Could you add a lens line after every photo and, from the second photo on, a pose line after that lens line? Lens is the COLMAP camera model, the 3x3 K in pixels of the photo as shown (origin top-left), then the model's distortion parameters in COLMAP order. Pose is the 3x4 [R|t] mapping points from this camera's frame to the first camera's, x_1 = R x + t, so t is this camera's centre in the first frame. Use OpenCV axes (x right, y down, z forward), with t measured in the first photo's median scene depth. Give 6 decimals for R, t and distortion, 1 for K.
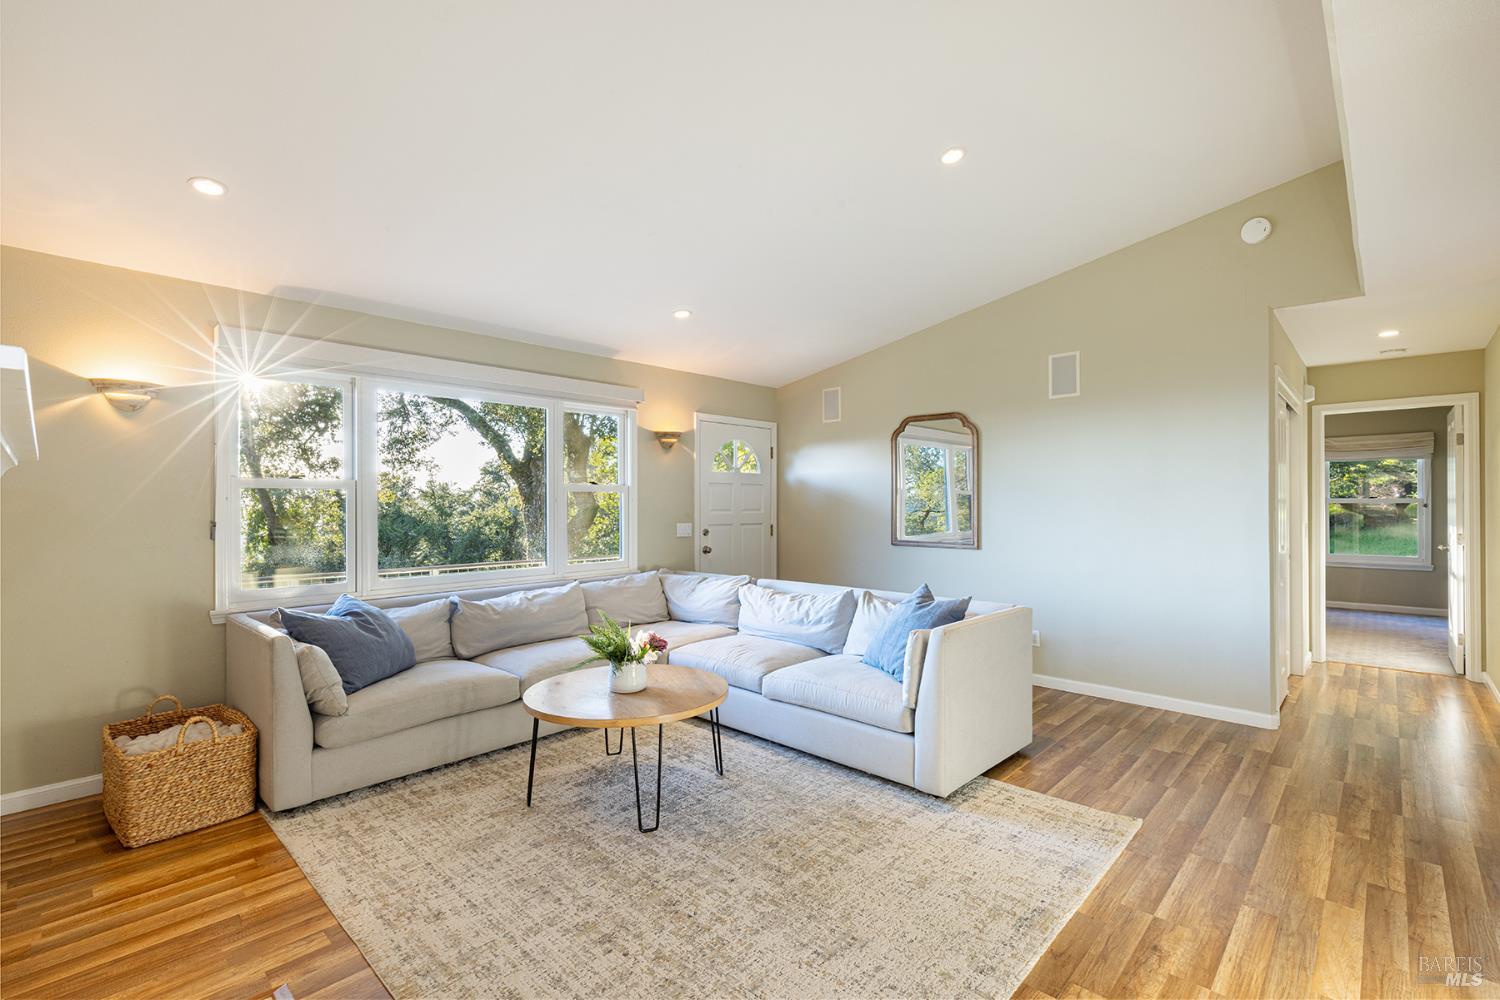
lens RADIAL K [[678.7, 0, 751.6], [0, 678.7, 502.9], [0, 0, 1]] dist [0.006620, 0.000272]
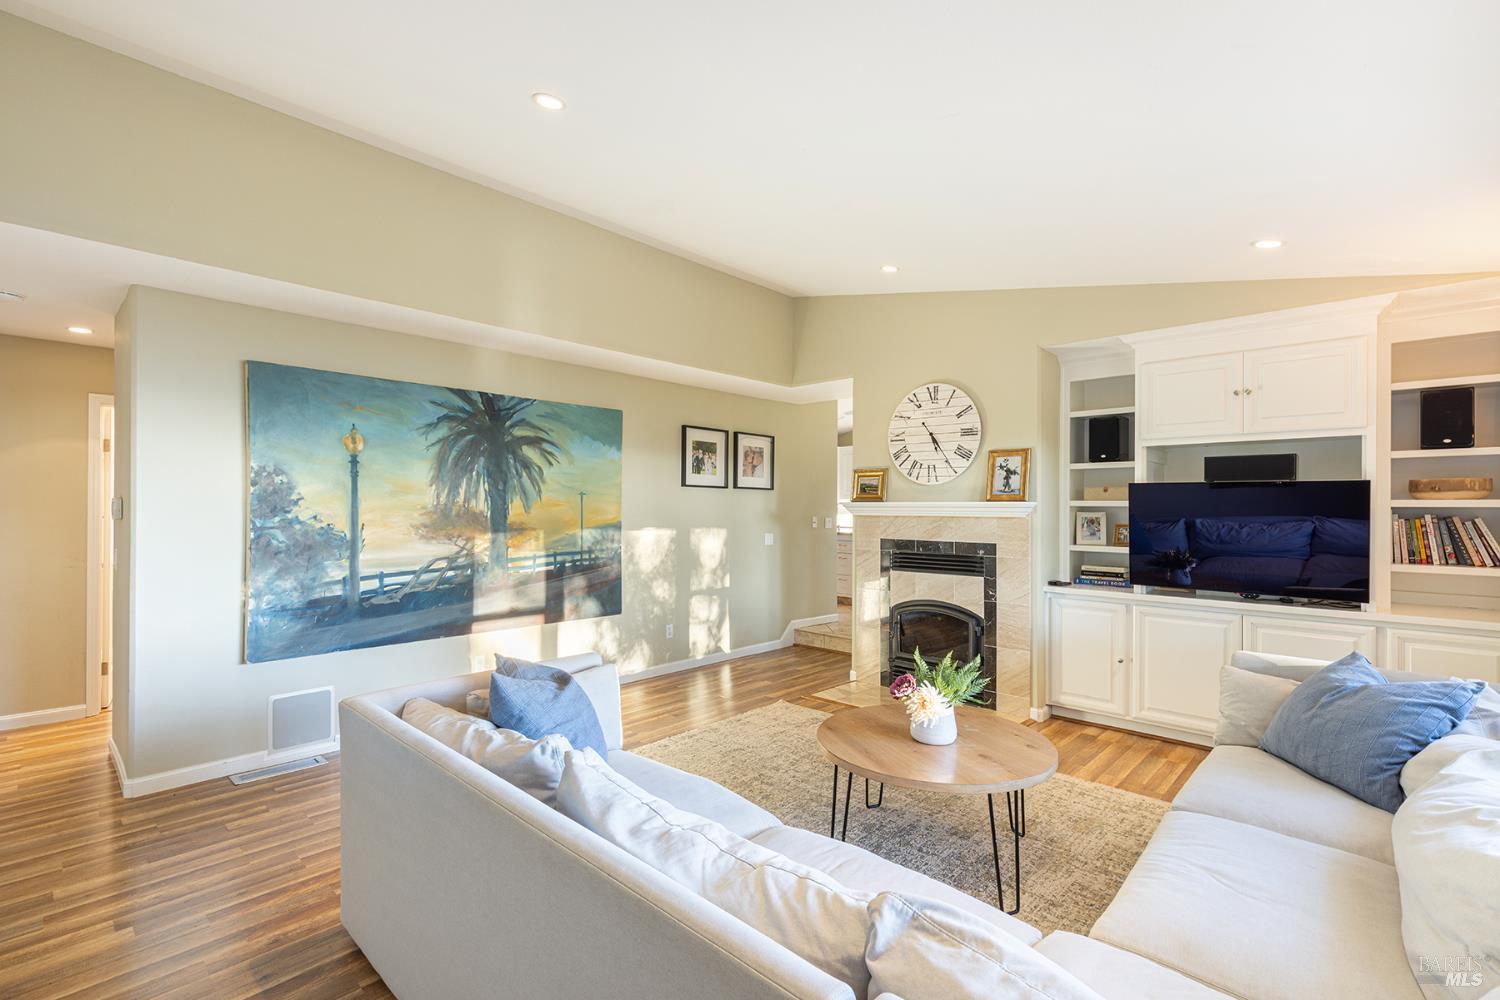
lens RADIAL K [[670.6, 0, 753.3], [0, 670.6, 506.0], [0, 0, 1]] dist [0.005780, 0.000386]
pose [[-0.999967, -0.001754, -0.007963, 0.062336], [-0.001737, 0.999996, -0.002051, -0.025524], [0.007967, -0.002037, -0.999966, 2.115324]]
